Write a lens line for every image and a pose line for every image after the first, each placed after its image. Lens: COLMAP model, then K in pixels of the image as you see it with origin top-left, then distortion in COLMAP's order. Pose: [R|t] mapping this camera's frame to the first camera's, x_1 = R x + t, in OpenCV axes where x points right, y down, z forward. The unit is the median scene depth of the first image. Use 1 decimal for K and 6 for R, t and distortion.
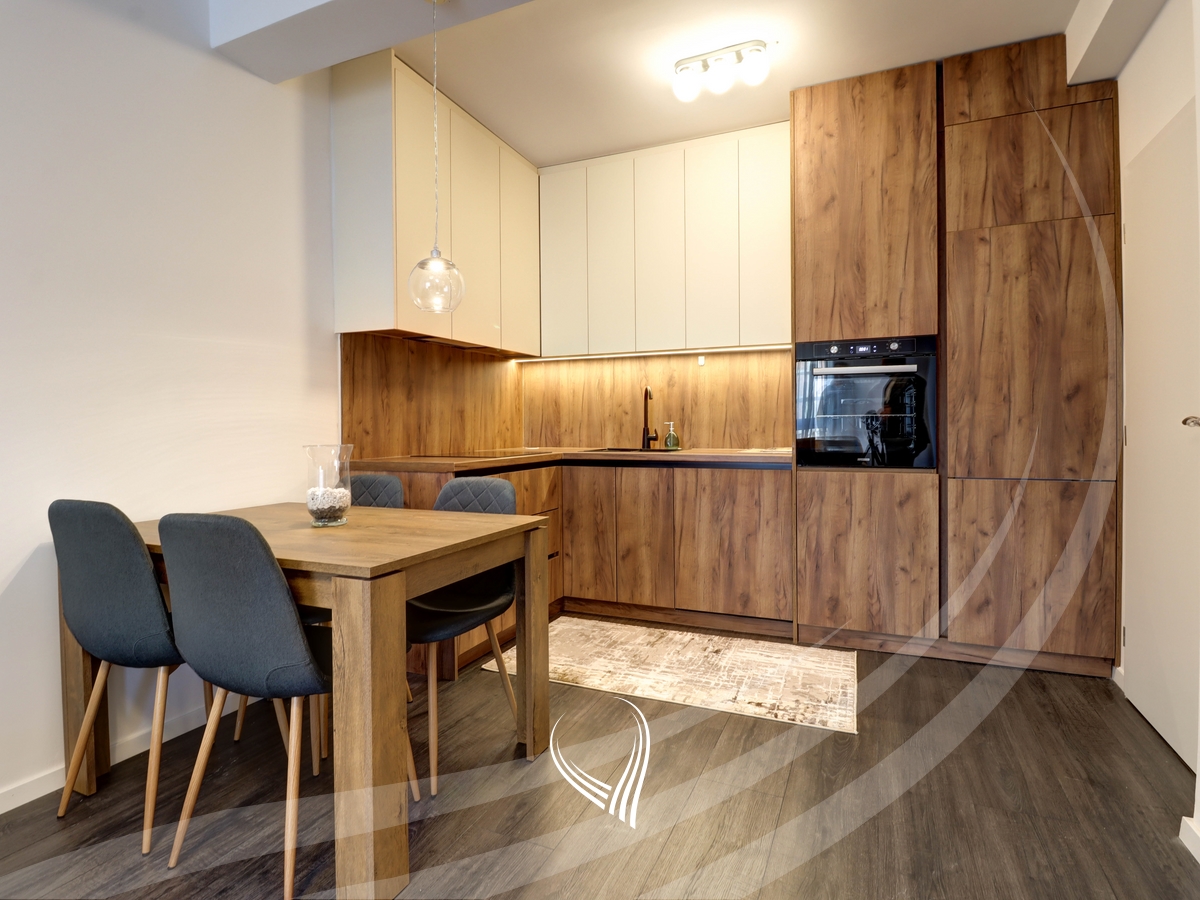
lens RADIAL K [[626.5, 0, 597.3], [0, 626.5, 432.0], [0, 0, 1]] dist [0.001193, -0.015210]
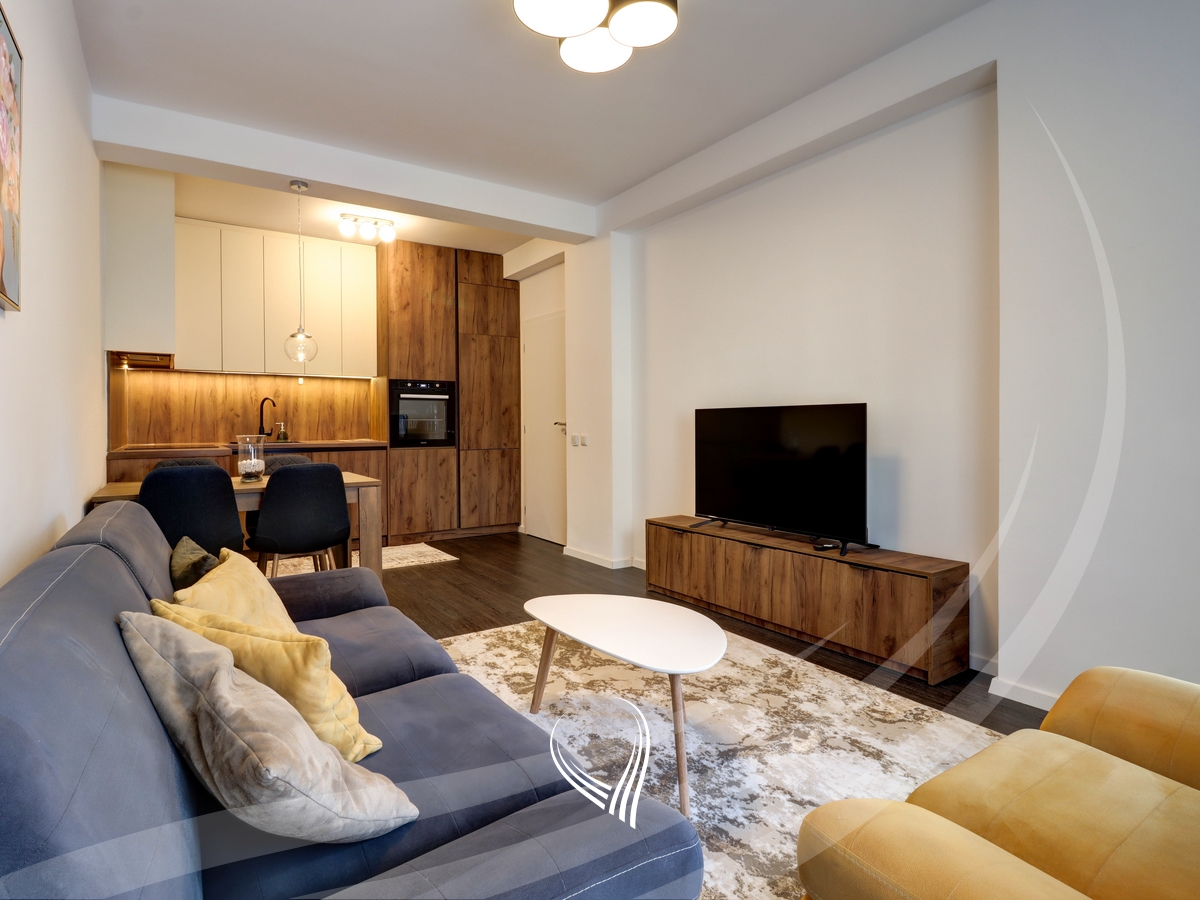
lens RADIAL K [[626.5, 0, 597.3], [0, 626.5, 432.0], [0, 0, 1]] dist [0.001193, -0.015210]
pose [[0.534007, -0.006126, 0.845458, -0.931476], [0.009441, 0.999955, 0.001282, 0.013552], [-0.845428, 0.007297, 0.534040, -0.488908]]
